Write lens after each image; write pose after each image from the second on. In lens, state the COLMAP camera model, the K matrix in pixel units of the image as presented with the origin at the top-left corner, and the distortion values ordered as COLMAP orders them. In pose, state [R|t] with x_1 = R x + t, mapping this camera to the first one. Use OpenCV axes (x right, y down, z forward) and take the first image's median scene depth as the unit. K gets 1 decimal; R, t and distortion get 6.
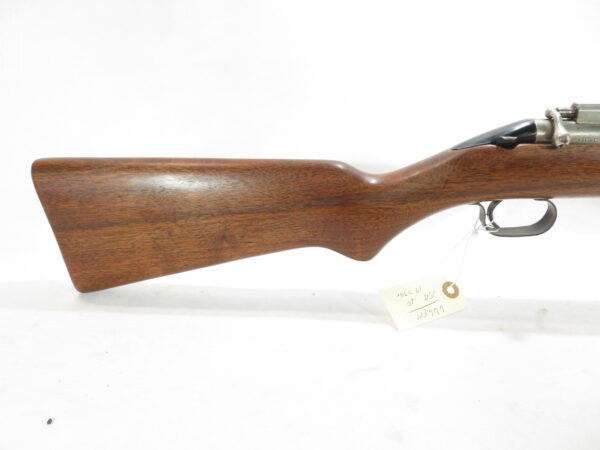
lens RADIAL K [[451.2, 0, 266.5], [0, 451.2, 224.0], [0, 0, 1]] dist [0.003172, -0.010459]
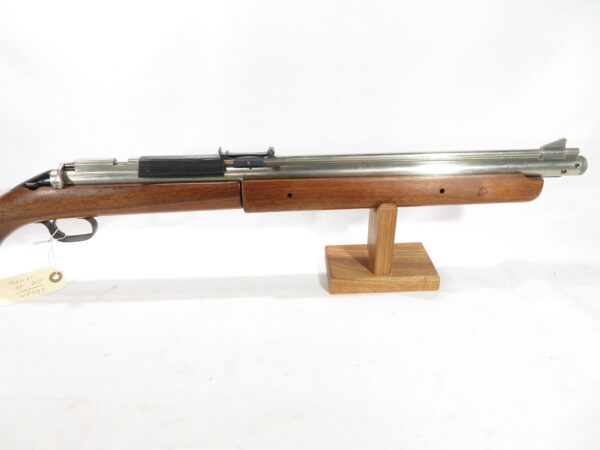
lens RADIAL K [[451.2, 0, 318.8], [0, 451.2, 226.3], [0, 0, 1]] dist [0.003172, -0.010459]
pose [[0.996037, -0.052571, 0.071738, 1.250668], [0.048938, 0.997473, 0.051502, -0.062365], [-0.074264, -0.047787, 0.996093, -0.599311]]
